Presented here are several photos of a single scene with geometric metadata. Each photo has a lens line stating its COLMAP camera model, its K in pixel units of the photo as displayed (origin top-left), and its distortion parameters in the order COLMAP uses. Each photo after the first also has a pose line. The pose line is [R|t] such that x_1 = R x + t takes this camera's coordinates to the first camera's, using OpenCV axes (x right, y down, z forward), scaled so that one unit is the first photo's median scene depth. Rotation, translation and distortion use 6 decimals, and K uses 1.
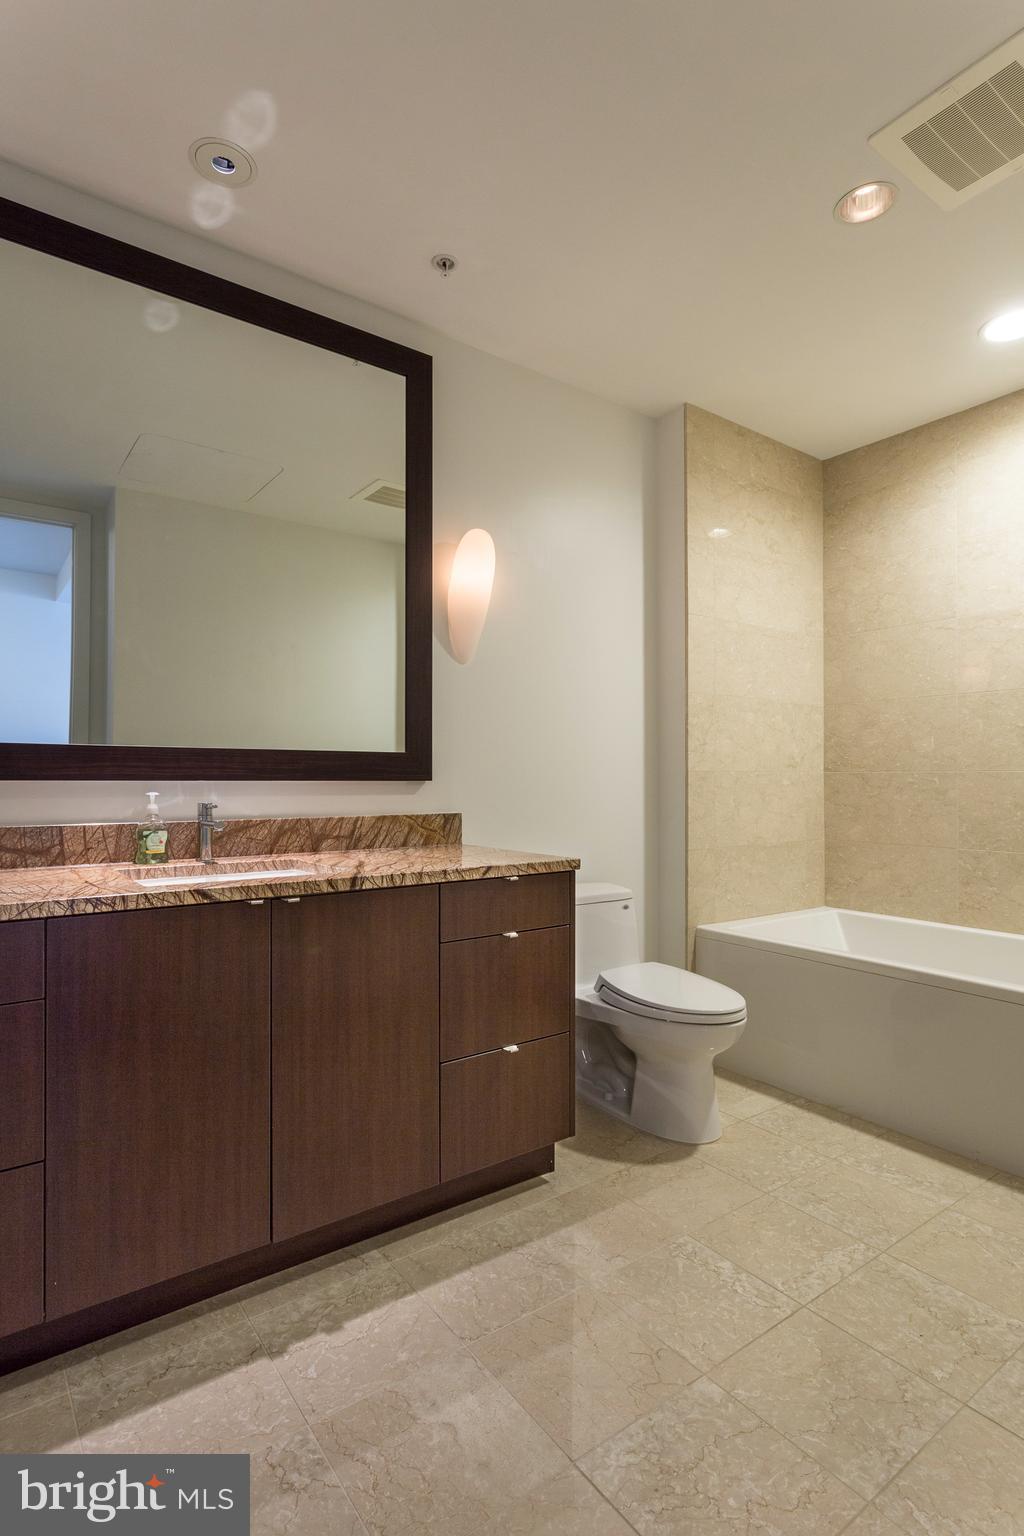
lens RADIAL K [[789.4, 0, 519.2], [0, 789.4, 772.2], [0, 0, 1]] dist [-0.002019, -0.000082]
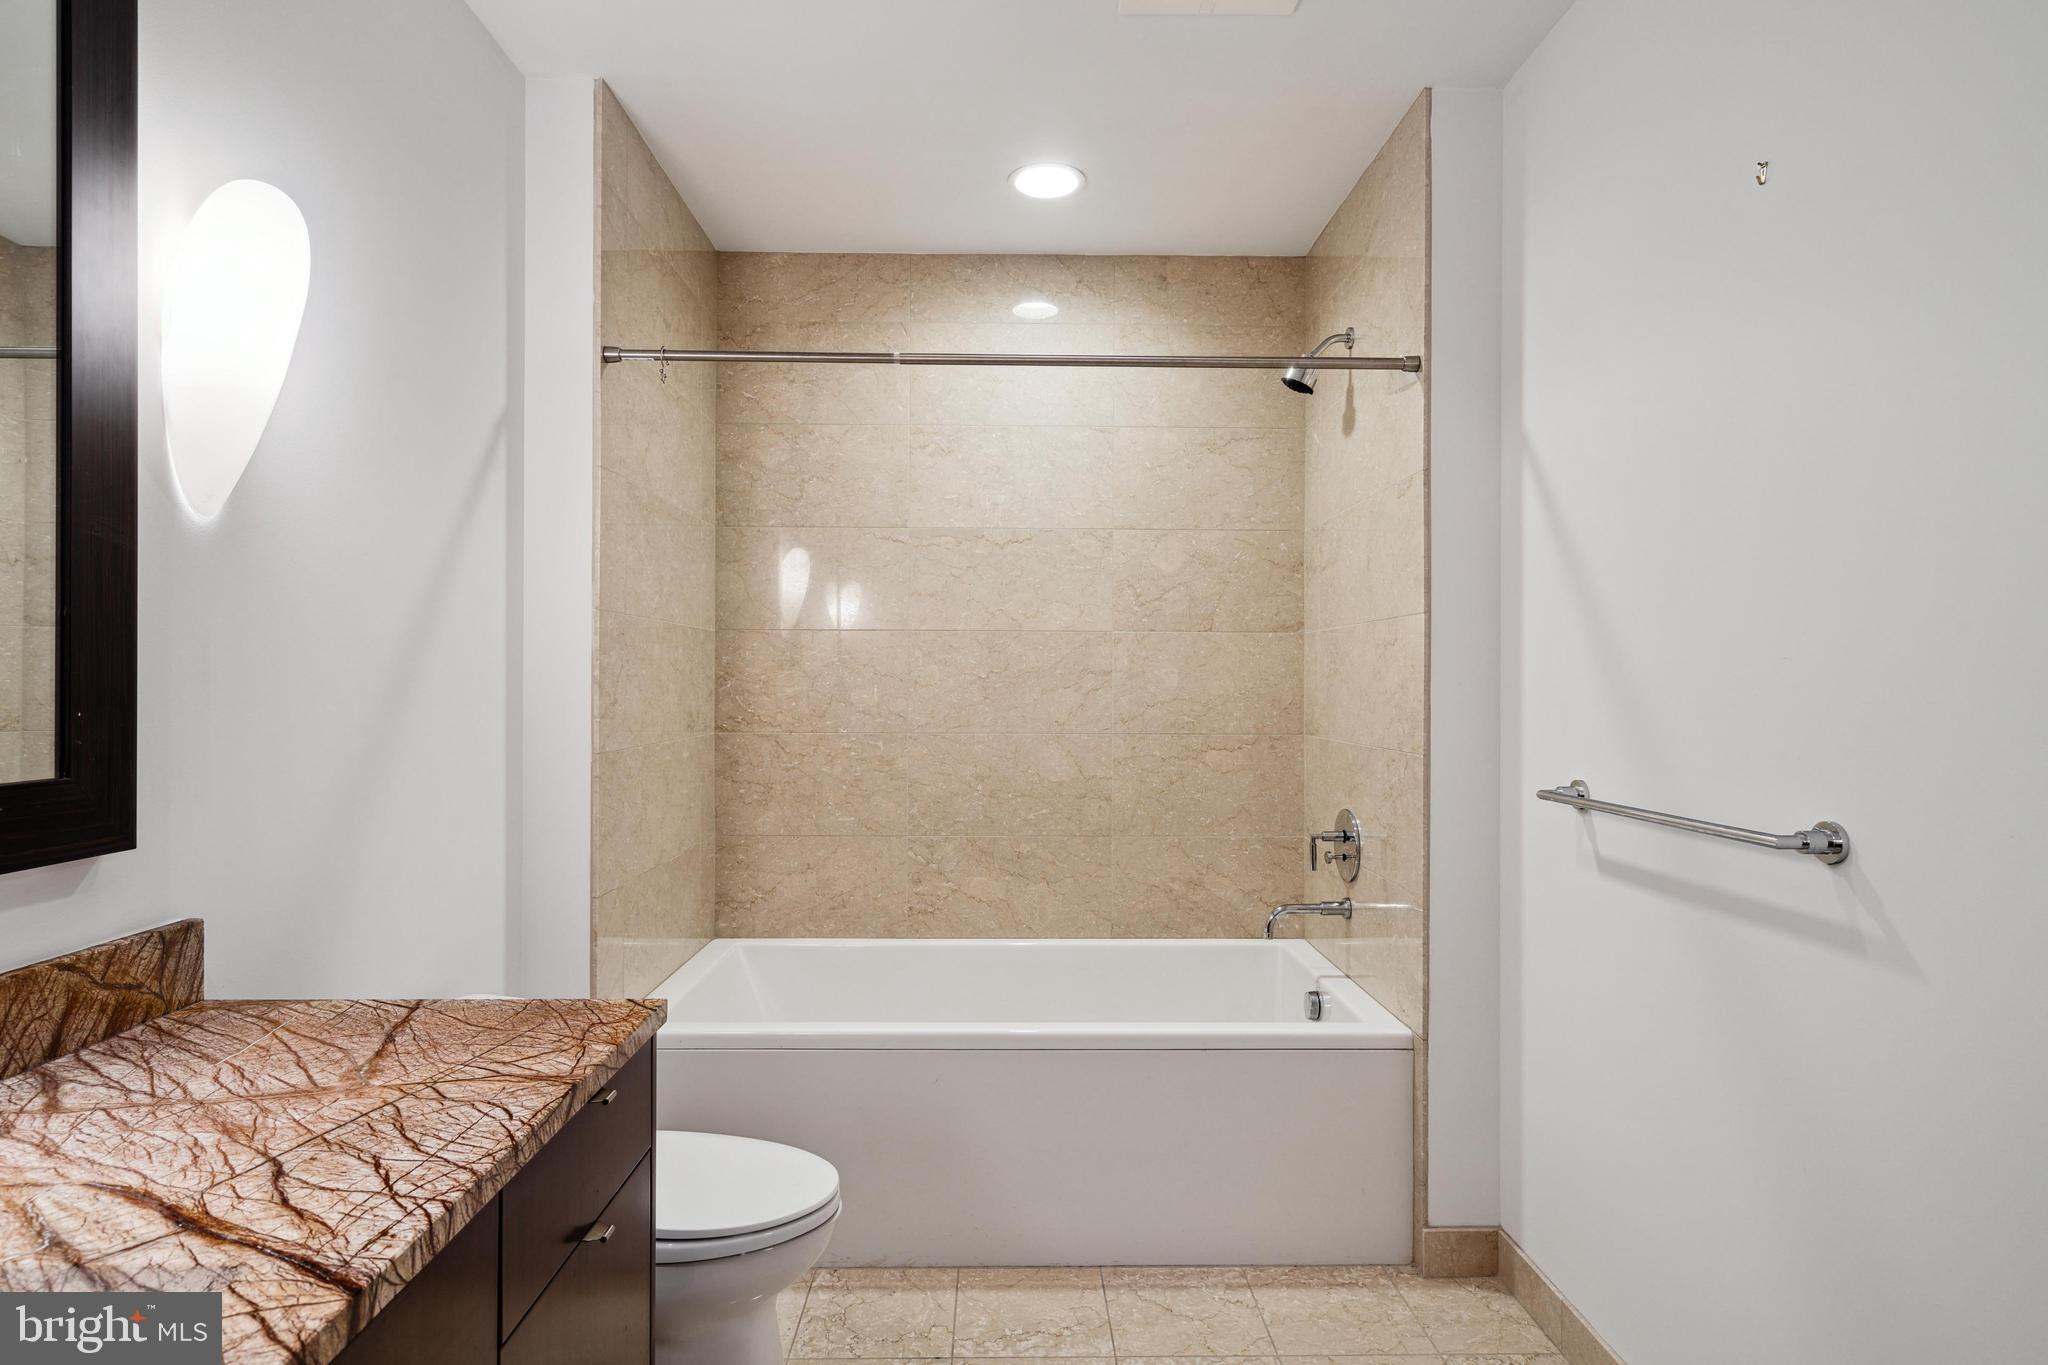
lens RADIAL K [[1081.9, 0, 1021.0], [0, 1081.9, 685.2], [0, 0, 1]] dist [0.000485, 0.002804]
pose [[0.582710, 0.001043, 0.812679, -0.219245], [-0.013914, 0.999865, 0.008693, -0.057545], [-0.812561, -0.016374, 0.582647, 0.314726]]
